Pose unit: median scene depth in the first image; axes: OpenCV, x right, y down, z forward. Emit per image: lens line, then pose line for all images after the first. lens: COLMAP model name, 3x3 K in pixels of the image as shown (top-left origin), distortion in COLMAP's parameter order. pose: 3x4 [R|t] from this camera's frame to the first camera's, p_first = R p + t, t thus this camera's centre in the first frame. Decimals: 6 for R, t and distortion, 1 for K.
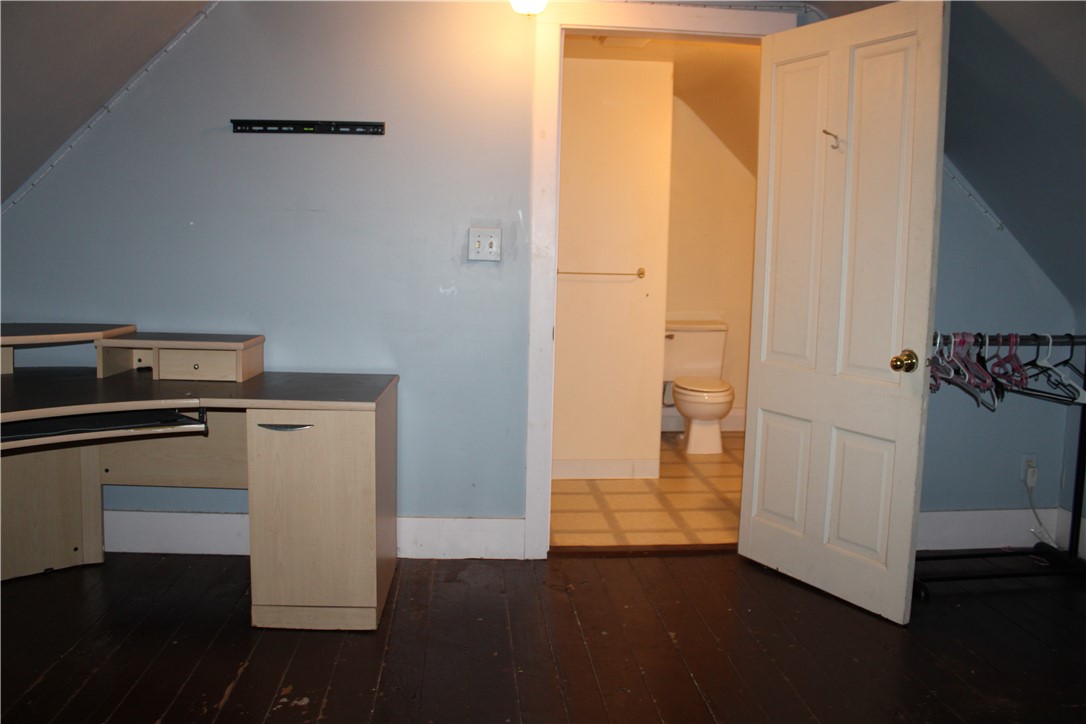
lens RADIAL K [[894.0, 0, 543.0], [0, 894.0, 362.0], [0, 0, 1]] dist [-0.170615, 0.154796]
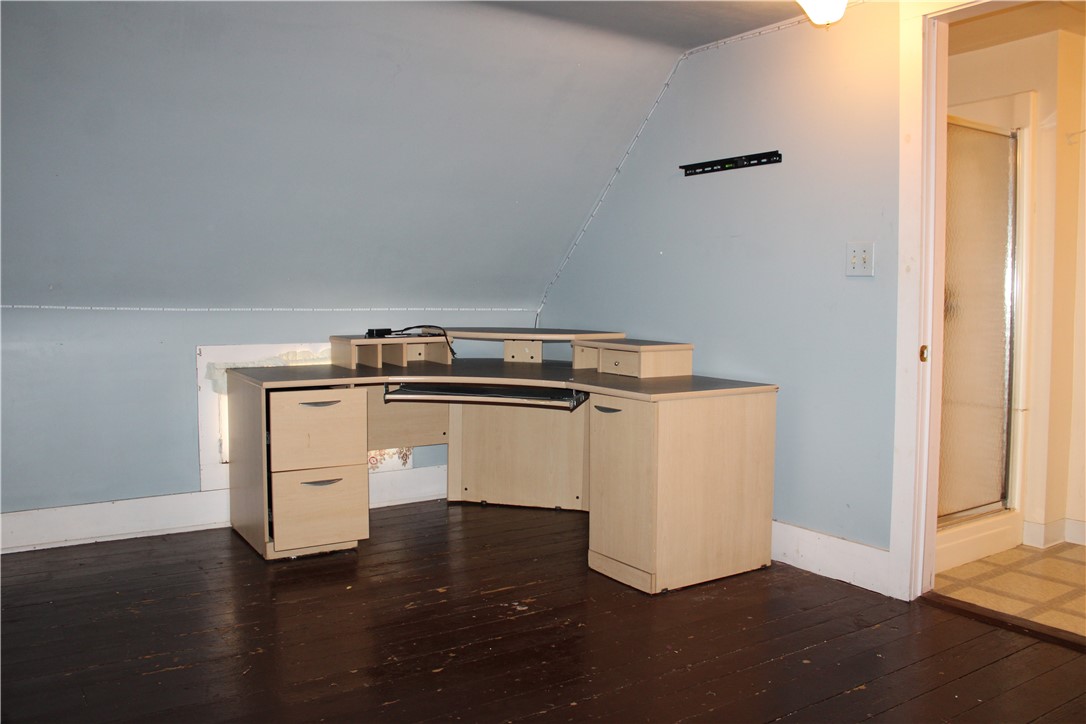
lens RADIAL K [[894.0, 0, 543.0], [0, 894.0, 362.0], [0, 0, 1]] dist [-0.170615, 0.154796]
pose [[0.497265, 0.040778, -0.866640, 0.616888], [-0.091032, 0.995833, -0.005376, 0.018221], [0.862810, 0.081565, 0.498906, 0.233332]]
